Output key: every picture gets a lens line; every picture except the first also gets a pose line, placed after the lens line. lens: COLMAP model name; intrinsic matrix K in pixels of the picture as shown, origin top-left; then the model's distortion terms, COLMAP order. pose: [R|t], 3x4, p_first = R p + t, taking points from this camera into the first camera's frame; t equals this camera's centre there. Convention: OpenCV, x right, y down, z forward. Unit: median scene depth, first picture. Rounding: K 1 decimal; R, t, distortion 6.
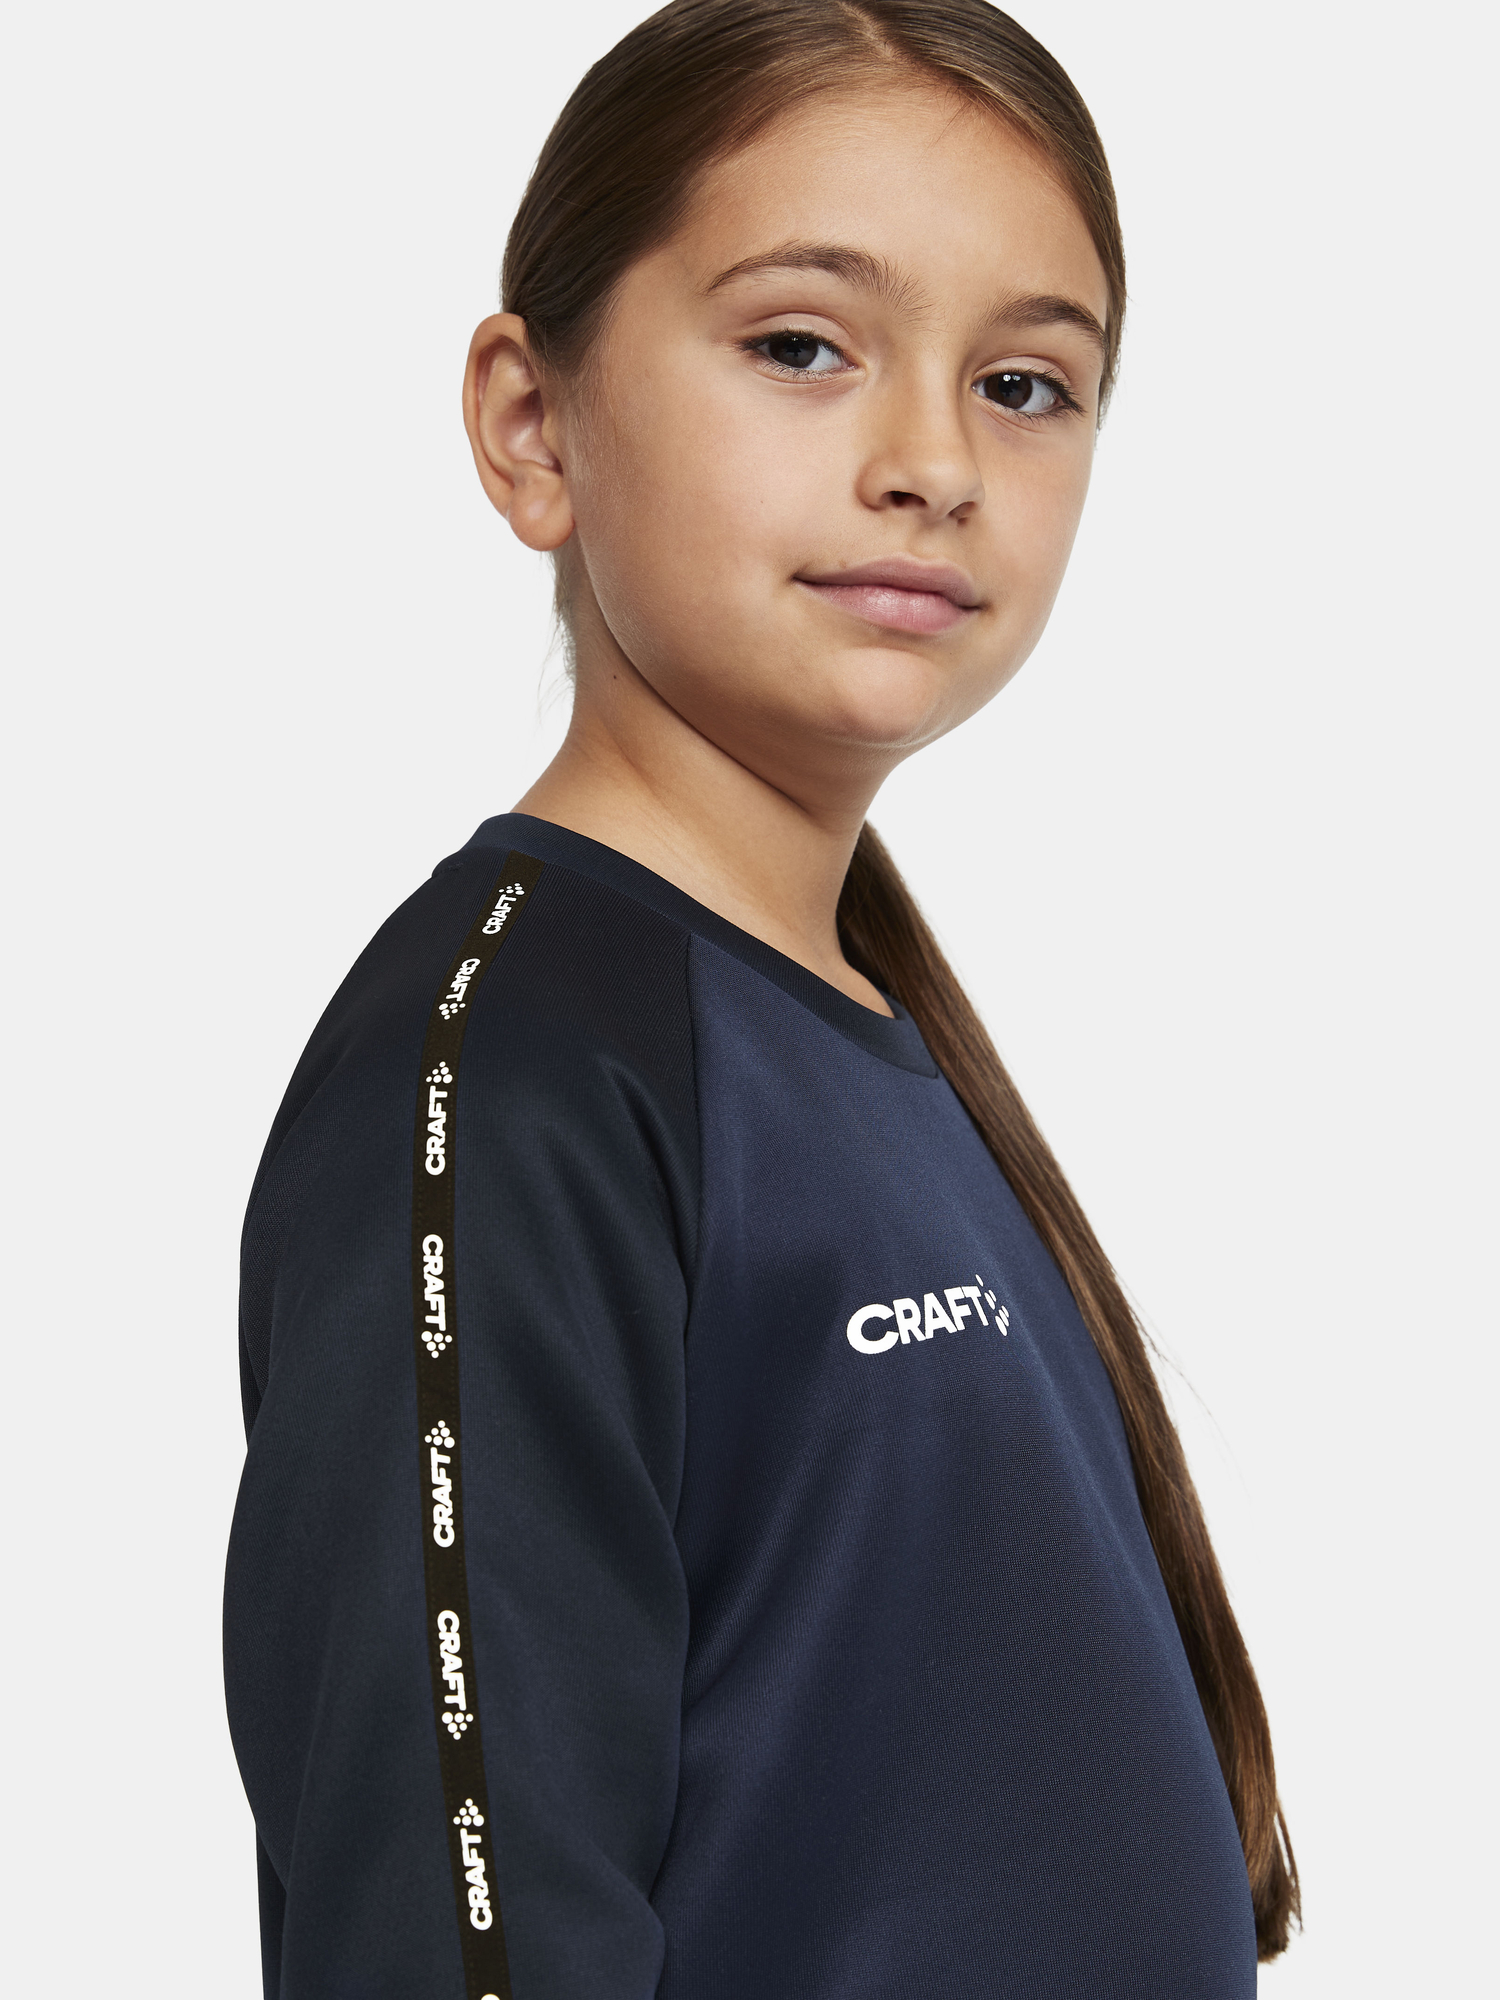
lens RADIAL K [[6315.7, 0, 750.0], [0, 6315.7, 1000.0], [0, 0, 1]] dist [0.051821, 0.438932]
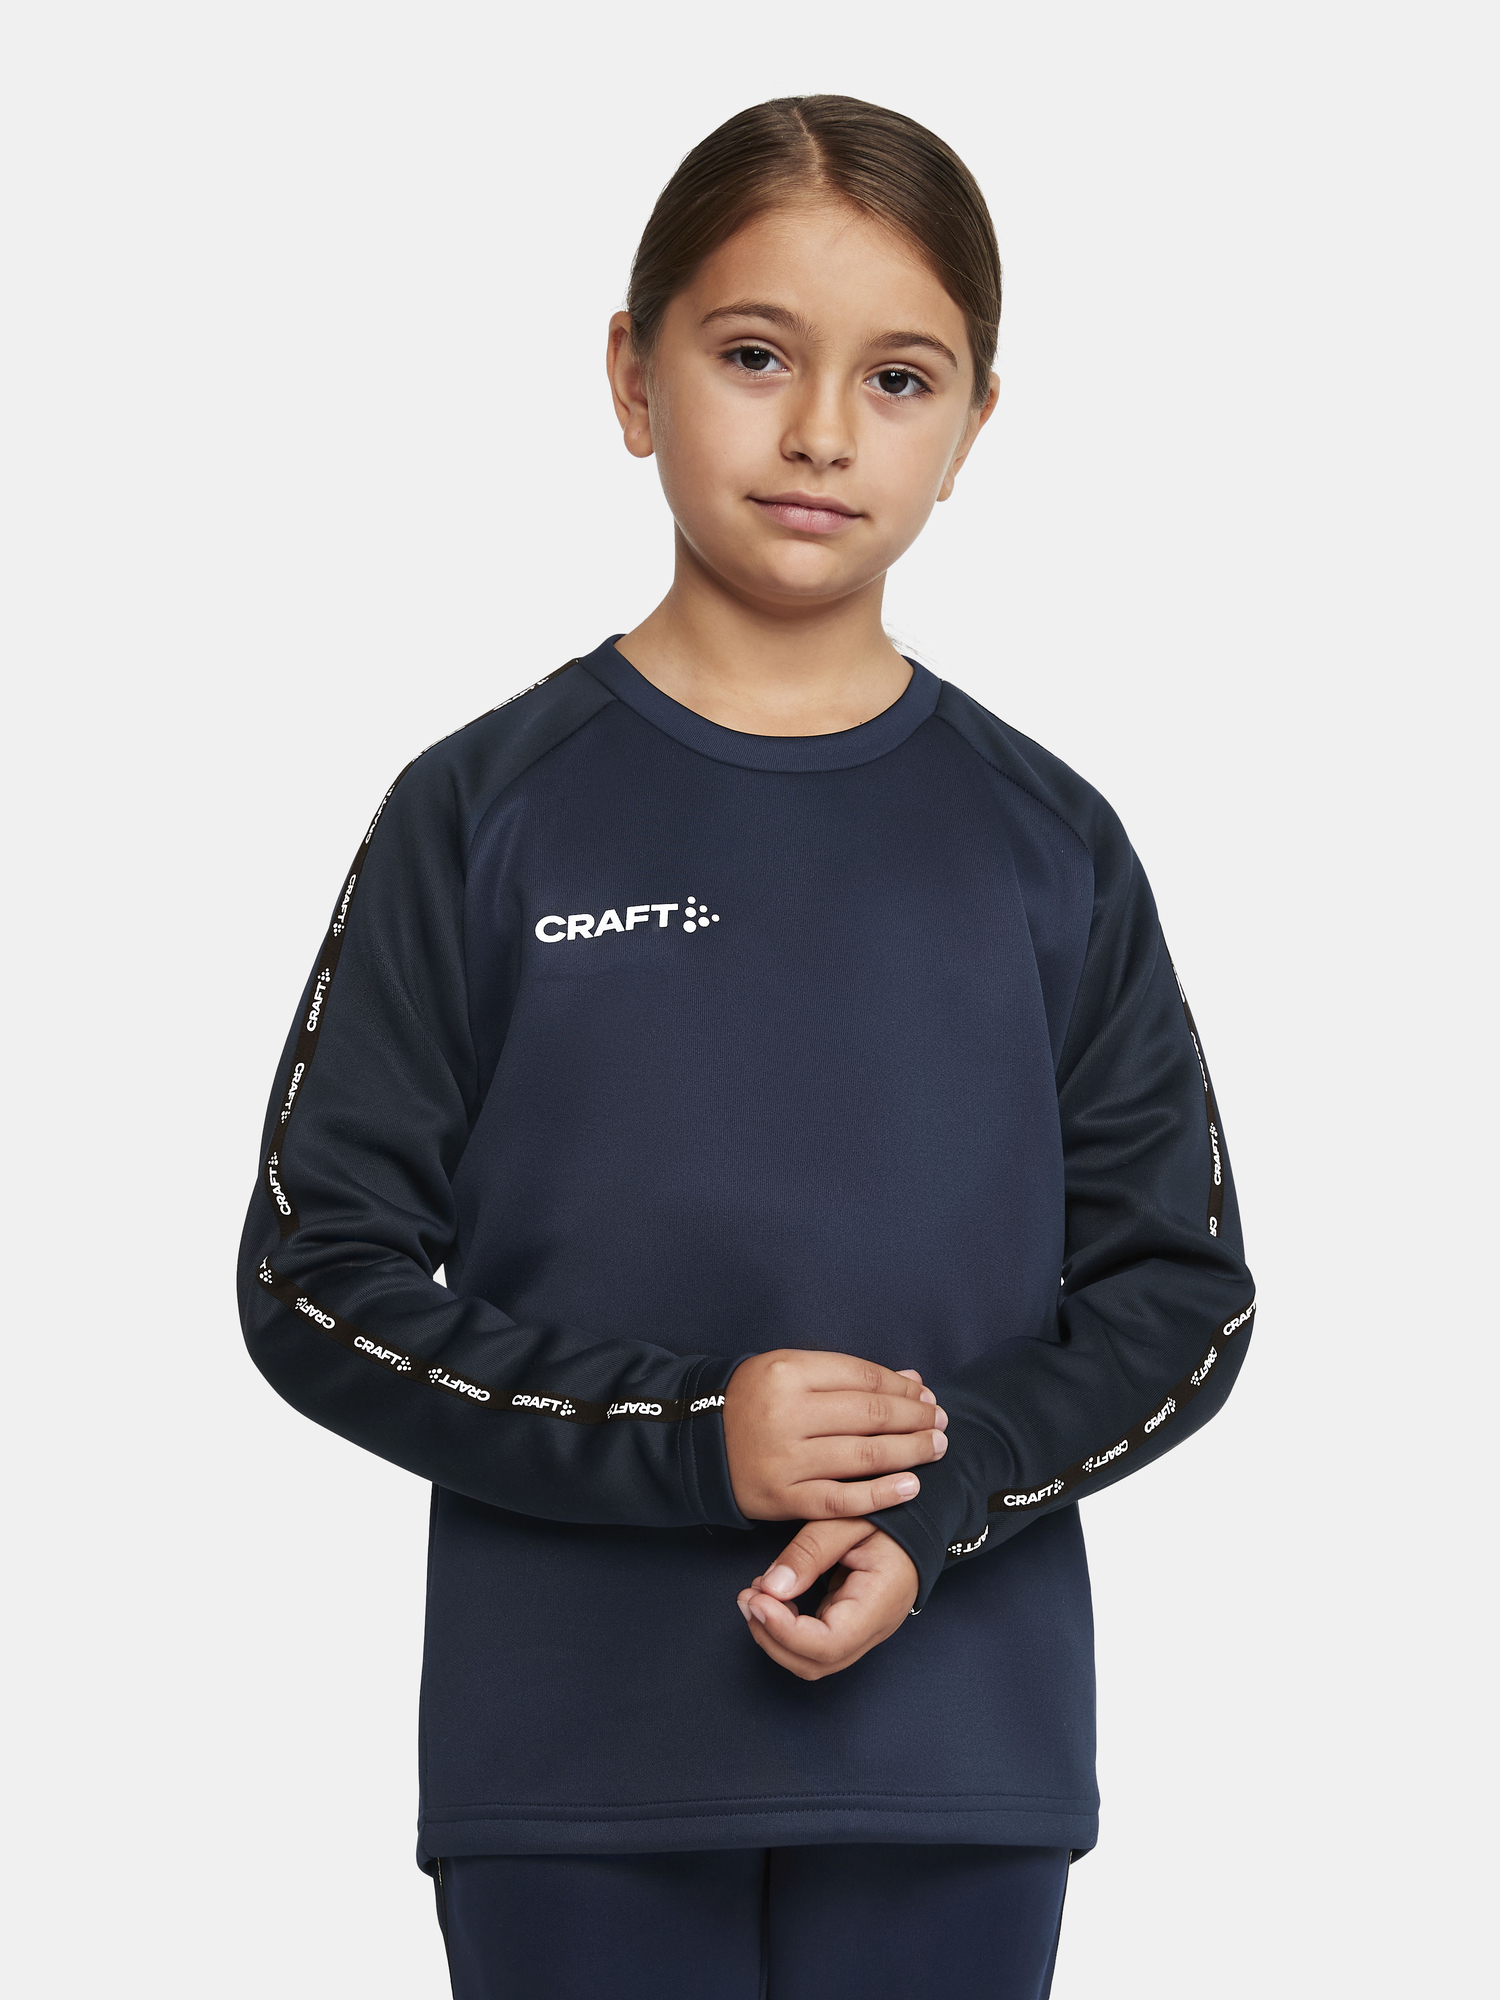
lens RADIAL K [[6315.7, 0, 750.0], [0, 6315.7, 1000.0], [0, 0, 1]] dist [0.051821, 0.438932]
pose [[0.993540, 0.030600, -0.109282, 0.195753], [-0.024544, 0.998110, 0.056342, -0.027935], [0.110800, -0.053296, 0.992413, -0.678361]]
